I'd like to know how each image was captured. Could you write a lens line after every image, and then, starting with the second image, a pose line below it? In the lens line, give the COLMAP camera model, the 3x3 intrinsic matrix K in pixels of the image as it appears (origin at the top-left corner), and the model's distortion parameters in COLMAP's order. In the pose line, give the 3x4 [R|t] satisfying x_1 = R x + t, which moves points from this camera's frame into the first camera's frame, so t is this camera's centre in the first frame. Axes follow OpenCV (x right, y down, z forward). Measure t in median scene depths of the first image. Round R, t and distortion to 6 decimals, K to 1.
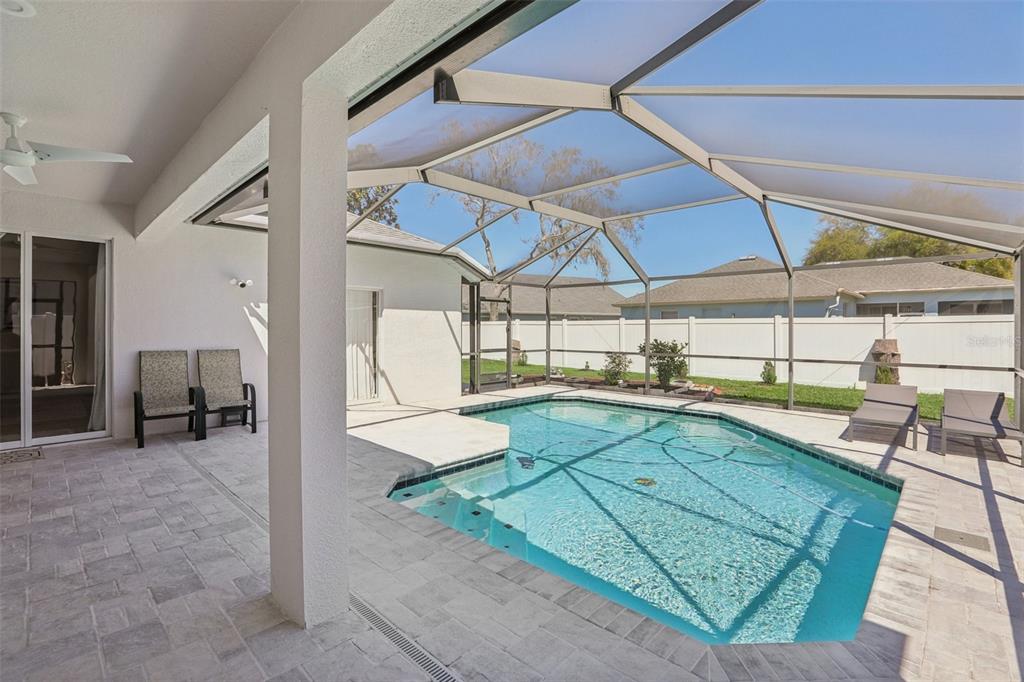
lens RADIAL K [[465.3, 0, 515.8], [0, 465.3, 329.9], [0, 0, 1]] dist [-0.044025, 0.000612]
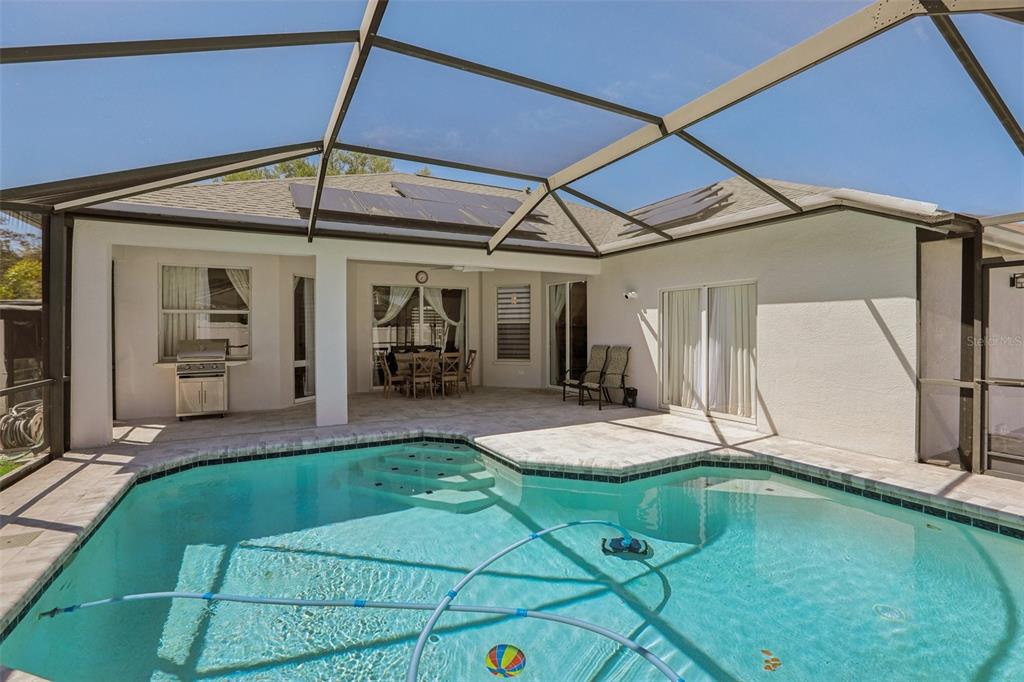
lens RADIAL K [[465.3, 0, 515.8], [0, 465.3, 329.9], [0, 0, 1]] dist [-0.044025, 0.000612]
pose [[-0.306191, -0.003556, -0.951964, 0.707576], [-0.004470, 0.999987, -0.002298, -0.000351], [0.951960, 0.003552, -0.306203, 1.055646]]
